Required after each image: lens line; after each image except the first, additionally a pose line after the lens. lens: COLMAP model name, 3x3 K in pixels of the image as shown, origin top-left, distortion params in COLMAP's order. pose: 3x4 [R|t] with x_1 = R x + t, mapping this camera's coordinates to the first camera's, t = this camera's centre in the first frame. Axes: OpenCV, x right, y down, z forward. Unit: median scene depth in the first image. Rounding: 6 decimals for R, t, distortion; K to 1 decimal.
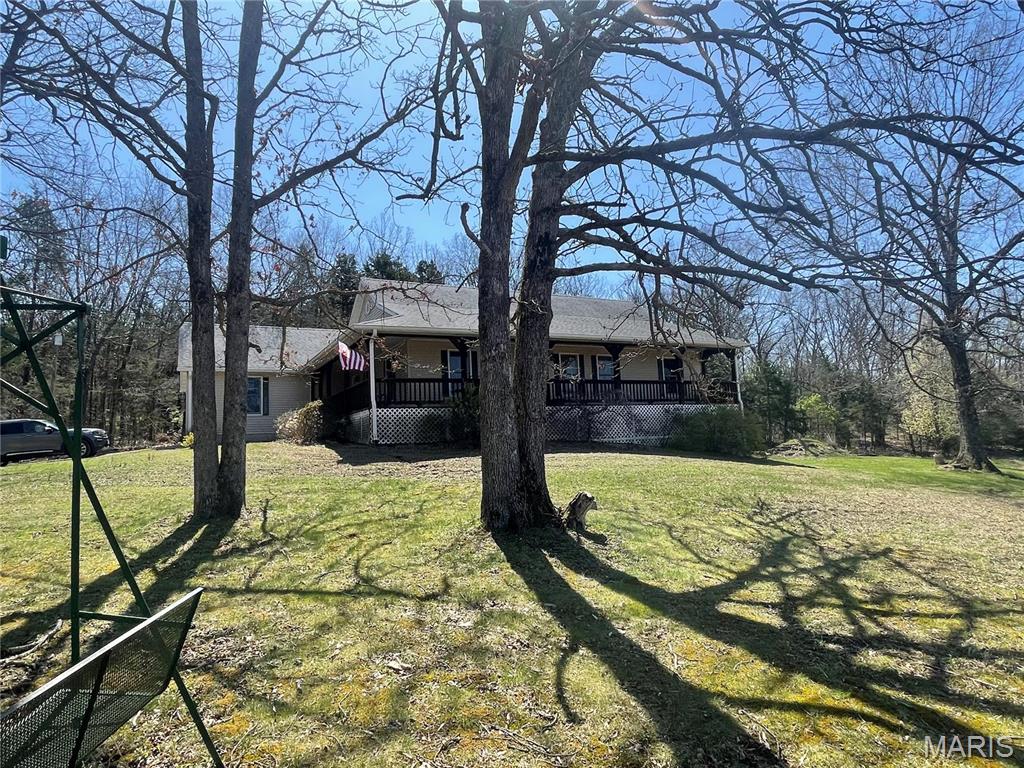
lens RADIAL K [[627.0, 0, 506.0], [0, 627.0, 378.5], [0, 0, 1]] dist [-0.003613, 0.000295]
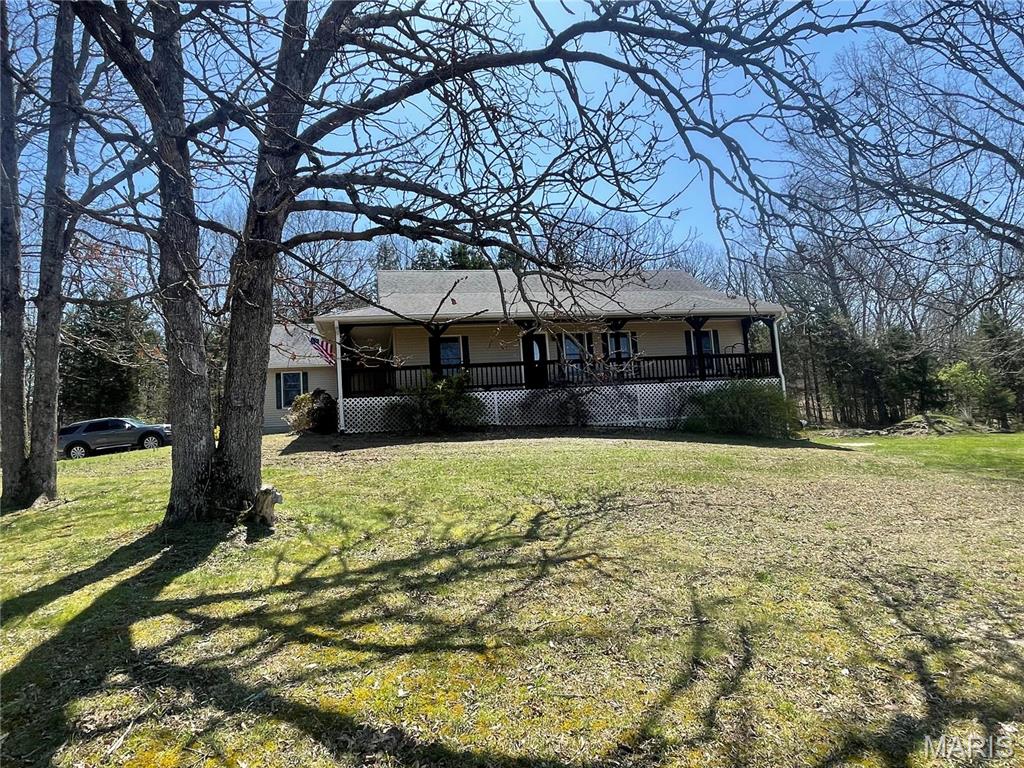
lens RADIAL K [[627.0, 0, 509.9], [0, 627.0, 387.5], [0, 0, 1]] dist [-0.003613, 0.000295]
pose [[0.966679, -0.038846, -0.253027, 0.246061], [0.048479, 0.998313, 0.031945, 0.008630], [0.251359, -0.043147, 0.966932, 0.068629]]
